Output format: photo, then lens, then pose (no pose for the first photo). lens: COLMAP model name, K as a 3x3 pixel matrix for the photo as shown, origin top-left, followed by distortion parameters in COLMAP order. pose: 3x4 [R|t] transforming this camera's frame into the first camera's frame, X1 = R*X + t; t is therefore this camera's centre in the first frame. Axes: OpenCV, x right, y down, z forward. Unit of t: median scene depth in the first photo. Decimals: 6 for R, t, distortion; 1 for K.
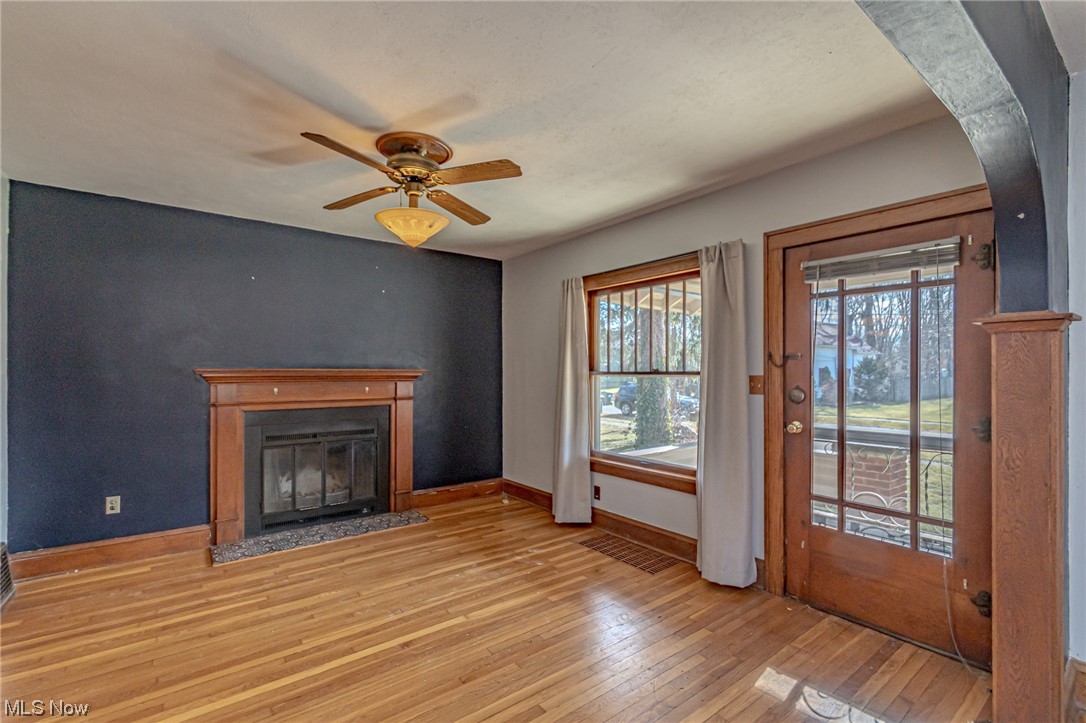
lens RADIAL K [[478.8, 0, 541.5], [0, 478.8, 368.5], [0, 0, 1]] dist [0.009406, -0.000562]
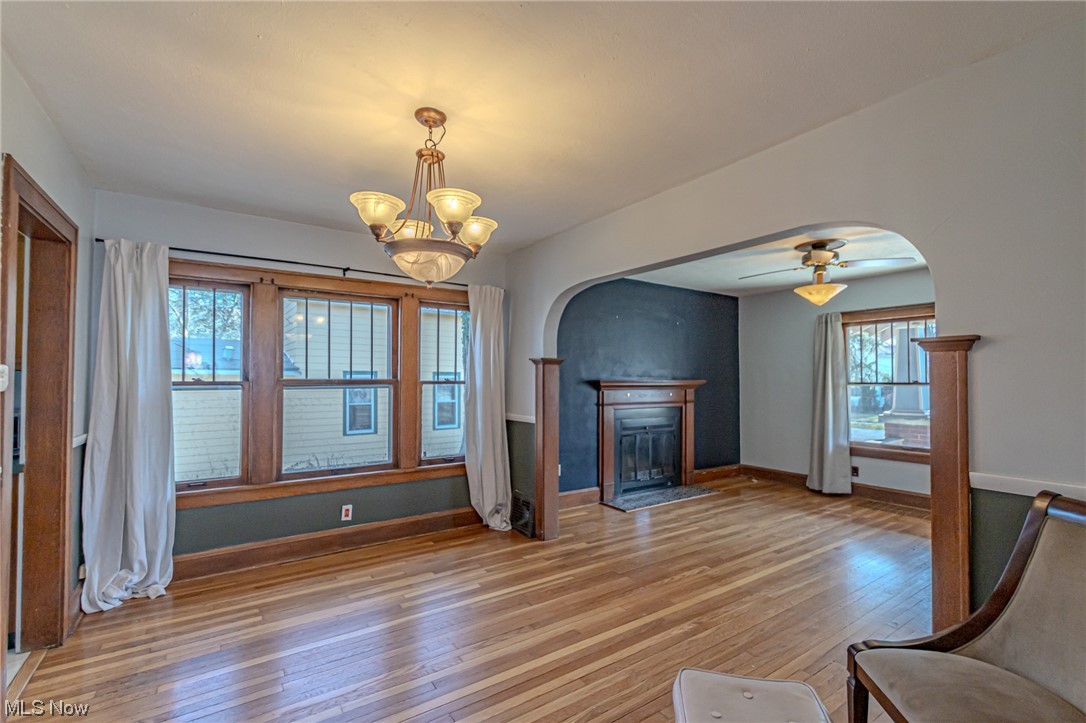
lens RADIAL K [[478.8, 0, 540.4], [0, 478.8, 367.1], [0, 0, 1]] dist [0.009406, -0.000562]
pose [[0.998516, -0.000432, -0.054460, -0.852502], [-0.000618, 0.999814, -0.019263, -0.011870], [0.054458, 0.019268, 0.998330, -0.505844]]
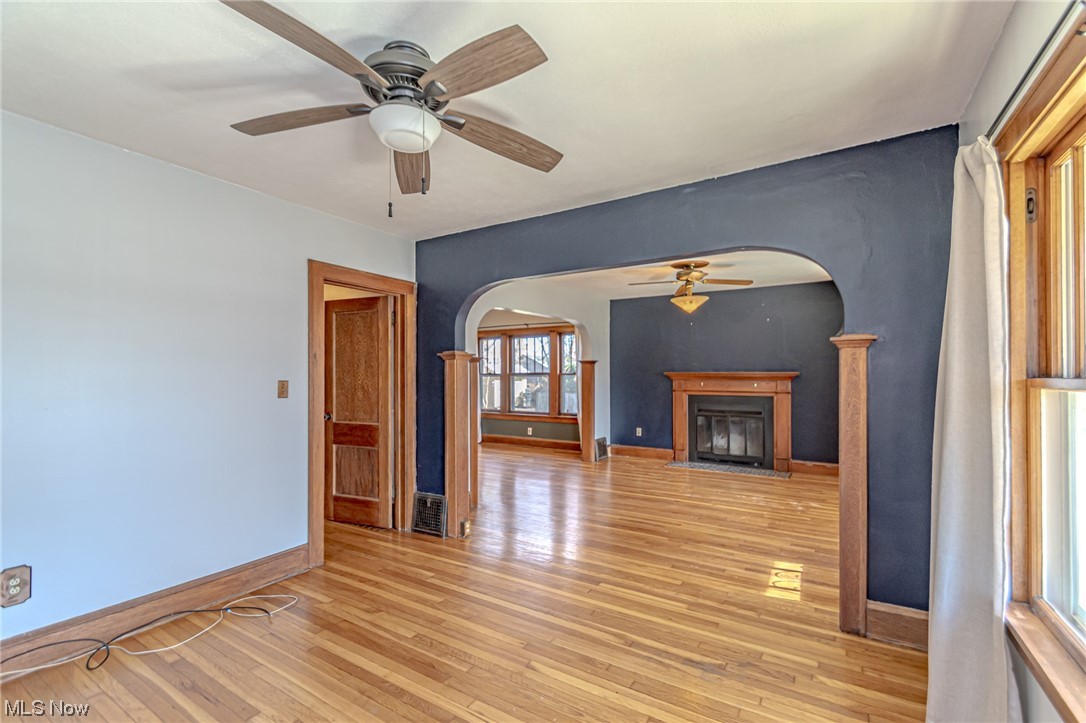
lens RADIAL K [[478.8, 0, 540.0], [0, 478.8, 371.2], [0, 0, 1]] dist [0.009406, -0.000562]
pose [[0.340612, -0.005232, -0.940189, 1.081333], [0.010432, 0.999944, -0.001786, -0.007125], [0.940146, -0.009199, 0.340647, -0.214368]]
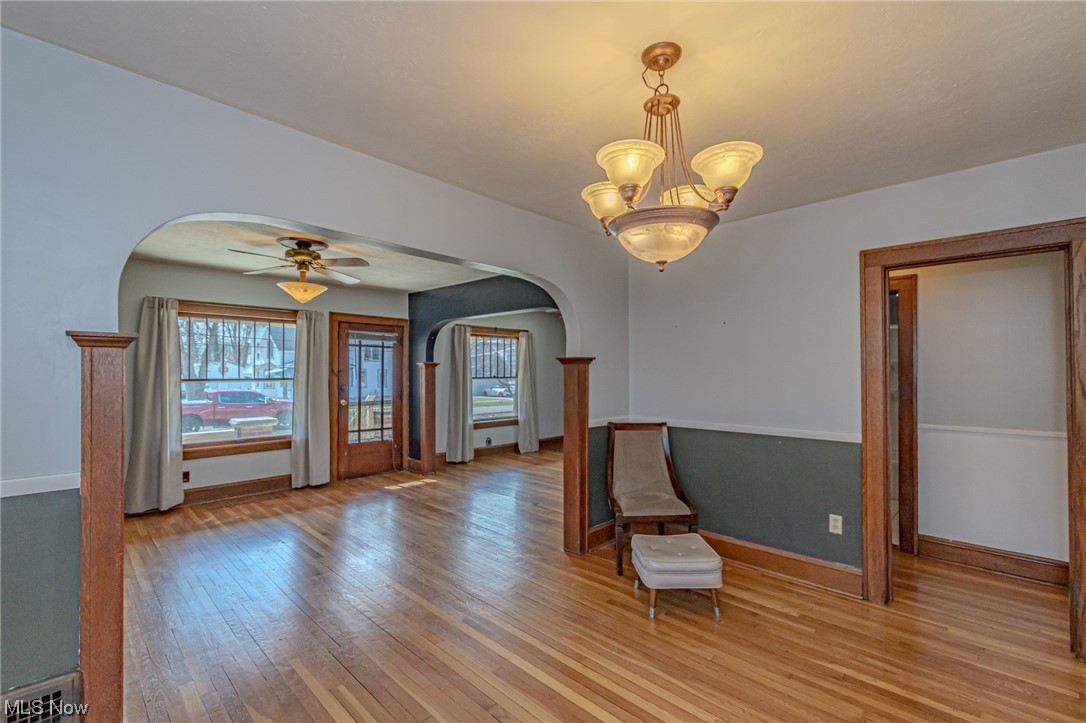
lens RADIAL K [[478.8, 0, 548.6], [0, 478.8, 368.0], [0, 0, 1]] dist [0.009406, -0.000562]
pose [[-0.140277, 0.010205, 0.990060, -1.517200], [-0.004574, 0.999930, -0.010955, -0.015488], [-0.990102, -0.006065, -0.140220, 0.303881]]
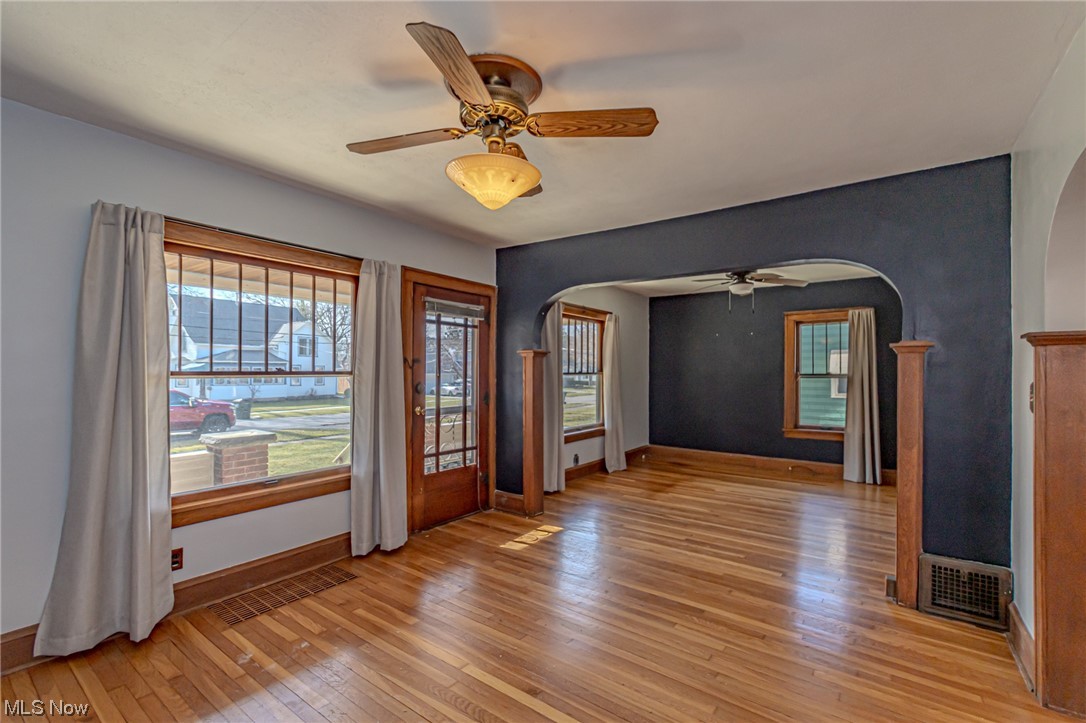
lens RADIAL K [[478.8, 0, 545.1], [0, 478.8, 366.3], [0, 0, 1]] dist [0.009406, -0.000562]
pose [[-0.274405, 0.009045, 0.961572, -0.782873], [-0.009405, 0.999883, -0.012089, 0.003829], [-0.961568, -0.012361, -0.274287, 0.858134]]
